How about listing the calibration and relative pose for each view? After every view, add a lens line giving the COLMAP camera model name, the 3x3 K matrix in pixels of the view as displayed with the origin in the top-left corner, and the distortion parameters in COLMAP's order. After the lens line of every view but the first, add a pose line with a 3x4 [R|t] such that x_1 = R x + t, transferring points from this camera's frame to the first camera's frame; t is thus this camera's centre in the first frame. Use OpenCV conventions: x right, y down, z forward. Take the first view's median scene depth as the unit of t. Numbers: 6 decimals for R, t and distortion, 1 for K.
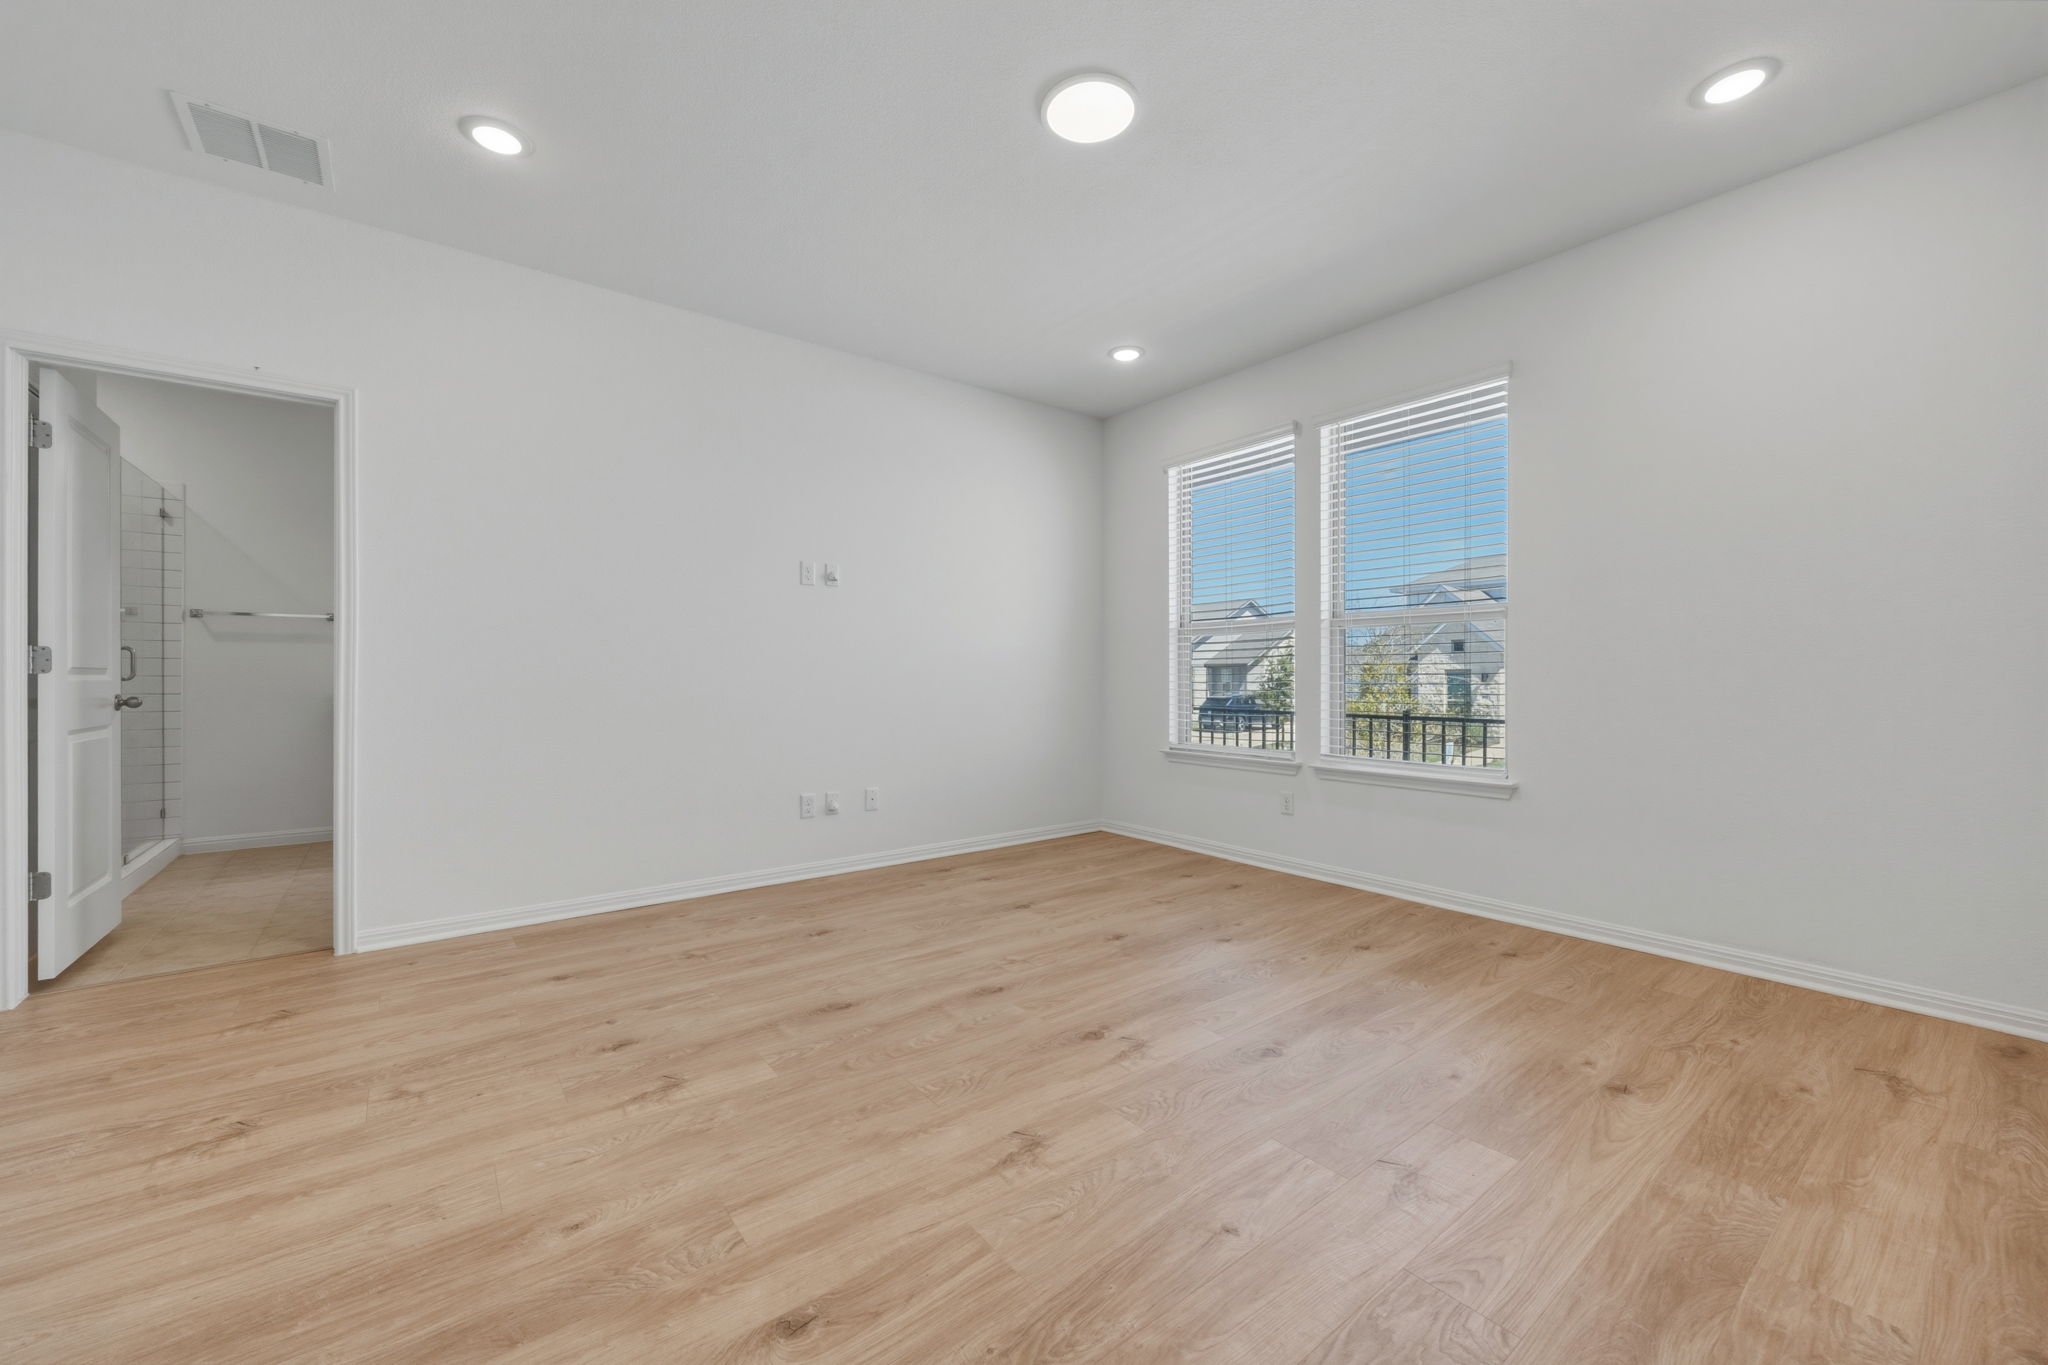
lens RADIAL K [[802.5, 0, 1030.6], [0, 802.5, 681.0], [0, 0, 1]] dist [-0.001338, 0.000047]
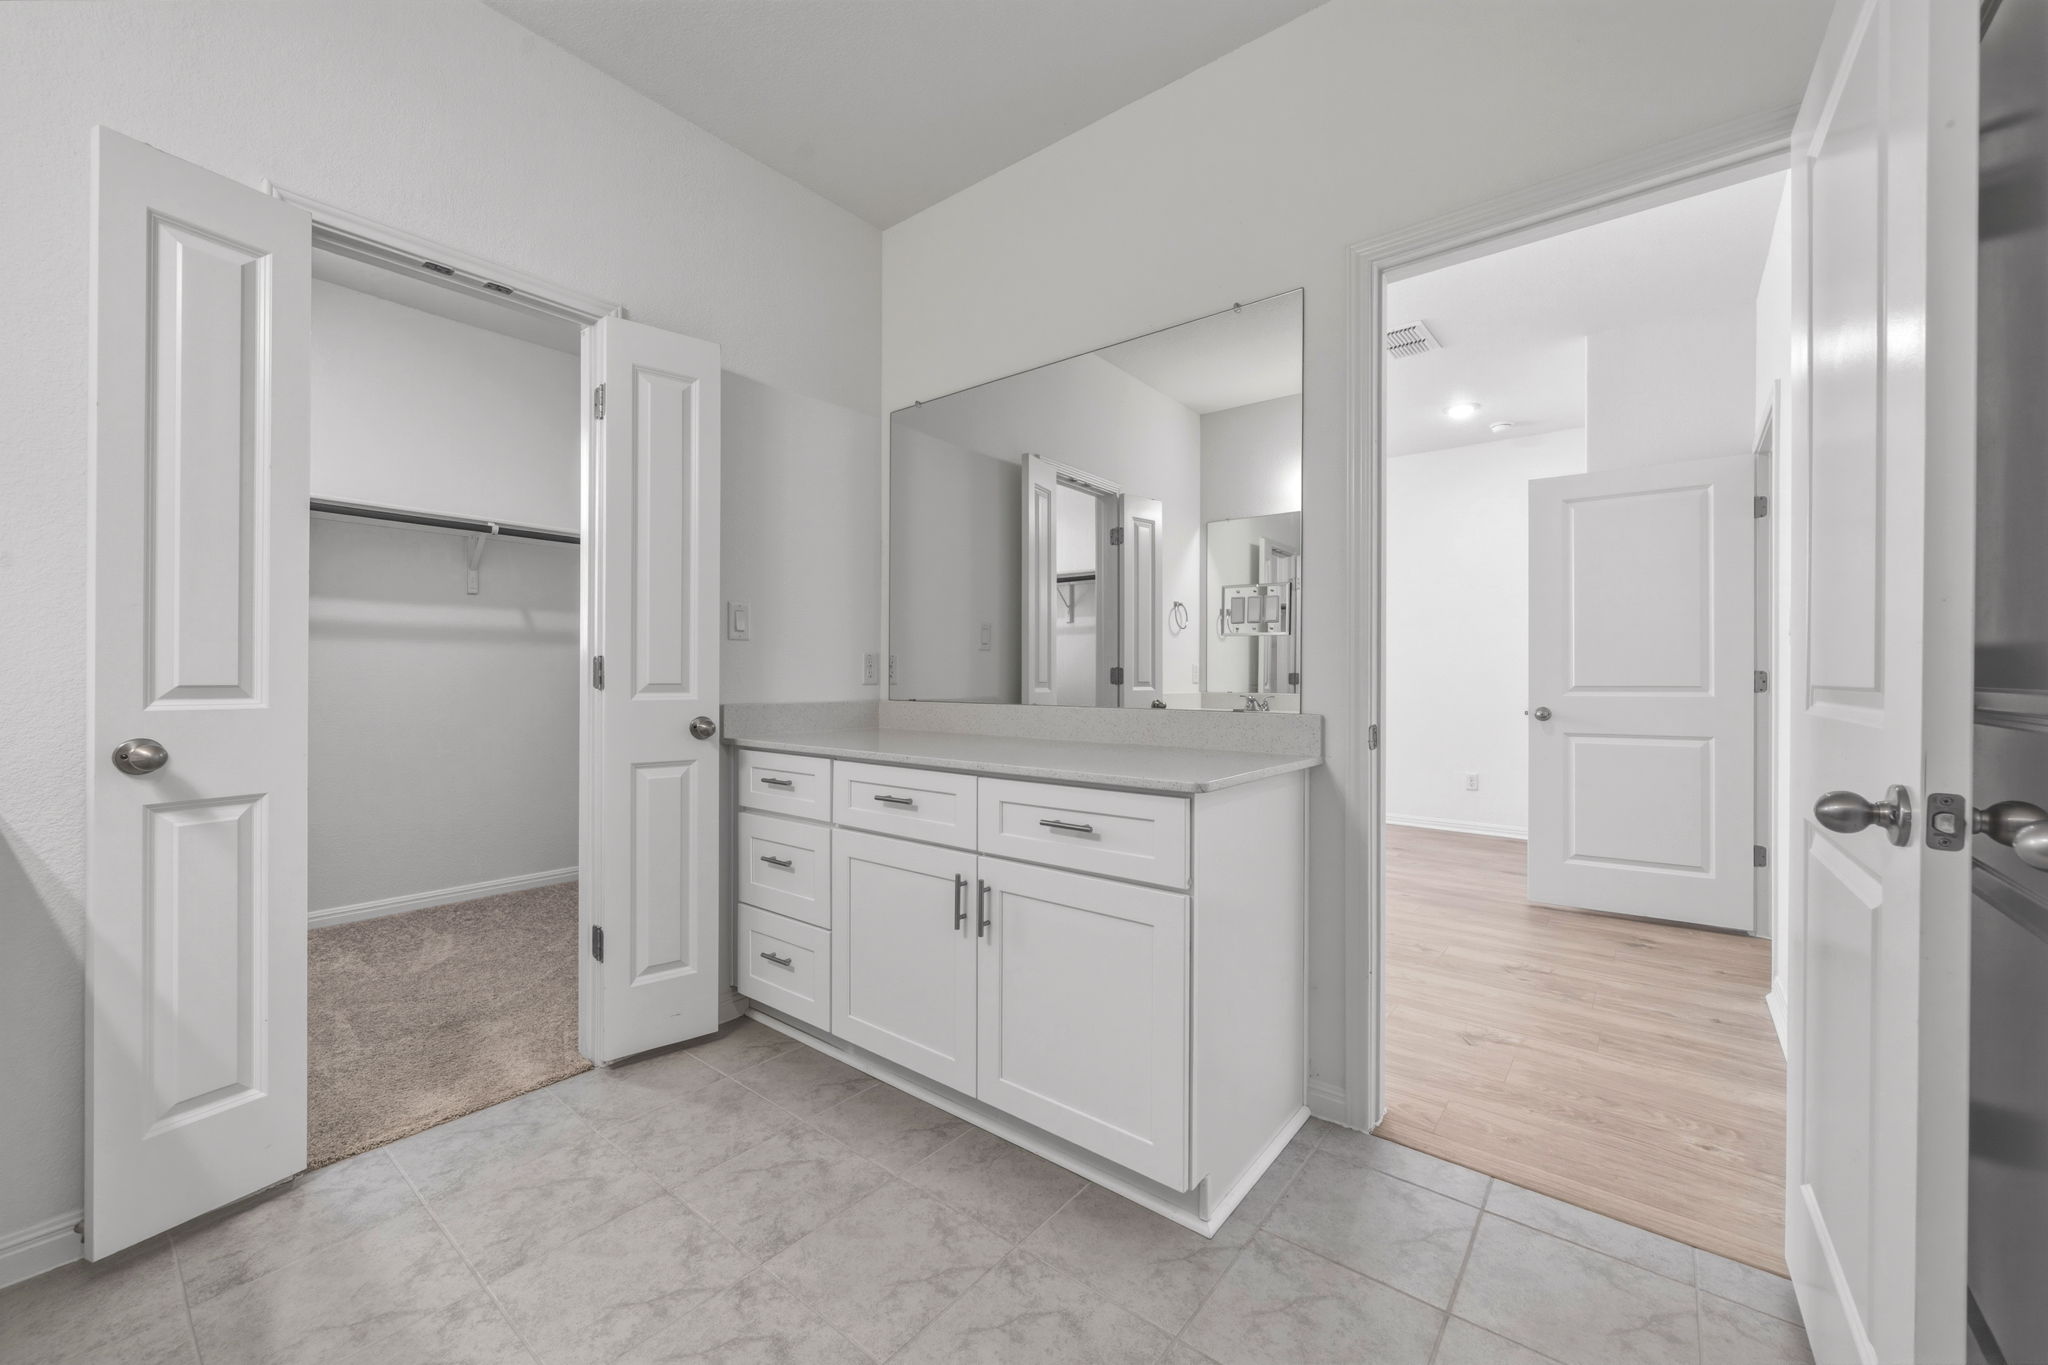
lens RADIAL K [[802.5, 0, 1023.6], [0, 802.5, 684.3], [0, 0, 1]] dist [-0.001338, 0.000047]
pose [[-0.237836, -0.012686, 0.971223, -1.988505], [0.005549, 0.999881, 0.014420, -0.038706], [-0.971290, 0.008819, -0.237737, 1.999621]]
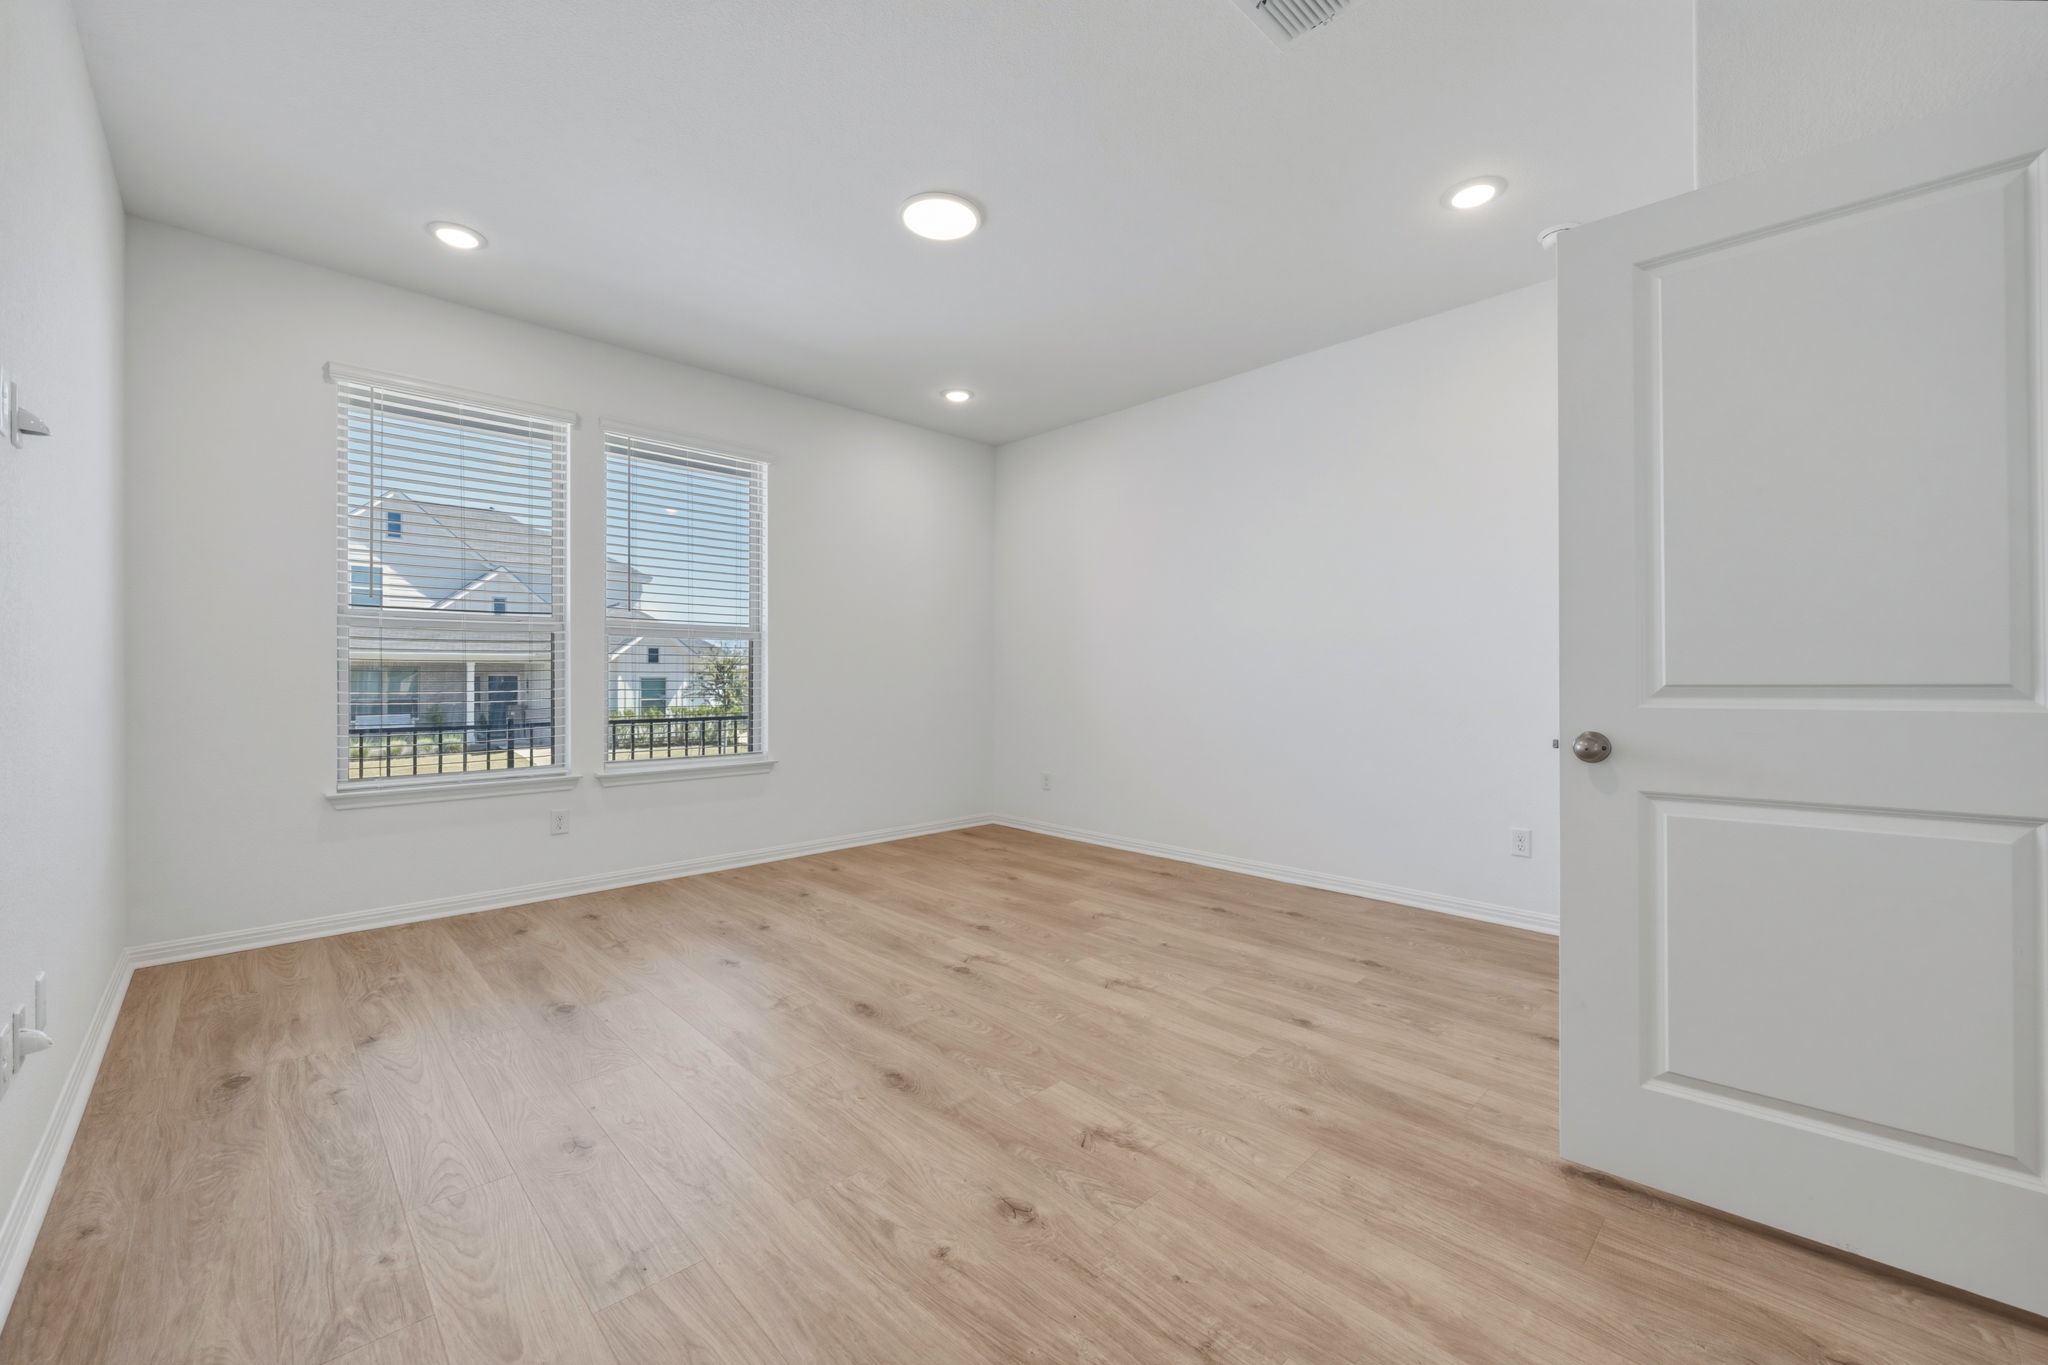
lens RADIAL K [[802.5, 0, 1032.8], [0, 802.5, 685.8], [0, 0, 1]] dist [-0.001338, 0.000047]
pose [[-0.119879, -0.007807, 0.992758, -1.269949], [0.007782, 0.999931, 0.008803, -0.014091], [-0.992758, 0.008781, -0.119810, 1.117152]]
